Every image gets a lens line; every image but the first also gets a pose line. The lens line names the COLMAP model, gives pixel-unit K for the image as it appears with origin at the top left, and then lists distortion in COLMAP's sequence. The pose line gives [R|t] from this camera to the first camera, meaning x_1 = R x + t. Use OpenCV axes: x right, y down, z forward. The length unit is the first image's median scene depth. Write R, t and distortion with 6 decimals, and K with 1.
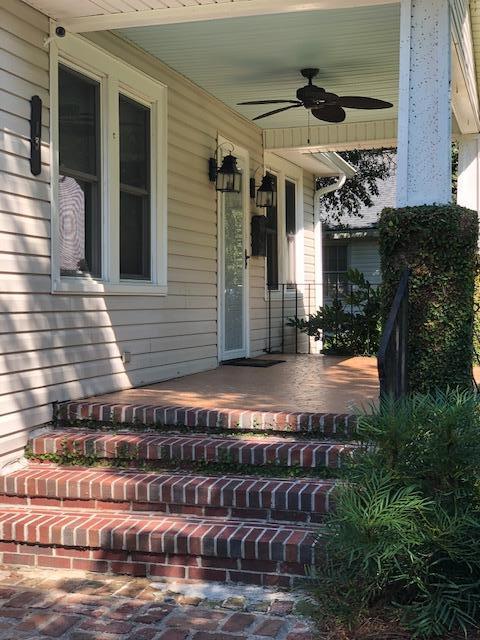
lens RADIAL K [[955.3, 0, 240.0], [0, 955.3, 320.0], [0, 0, 1]] dist [-0.012011, 0.013570]
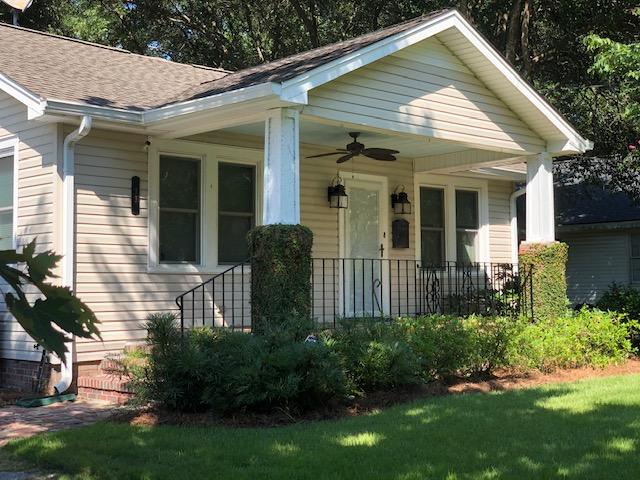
lens RADIAL K [[955.3, 0, 320.0], [0, 955.3, 240.0], [0, 0, 1]] dist [-0.012011, 0.013570]
pose [[0.861245, -0.021451, -0.507738, 1.065446], [-0.012079, 0.997962, -0.062651, 0.022585], [0.508047, 0.060091, 0.859231, -0.500263]]
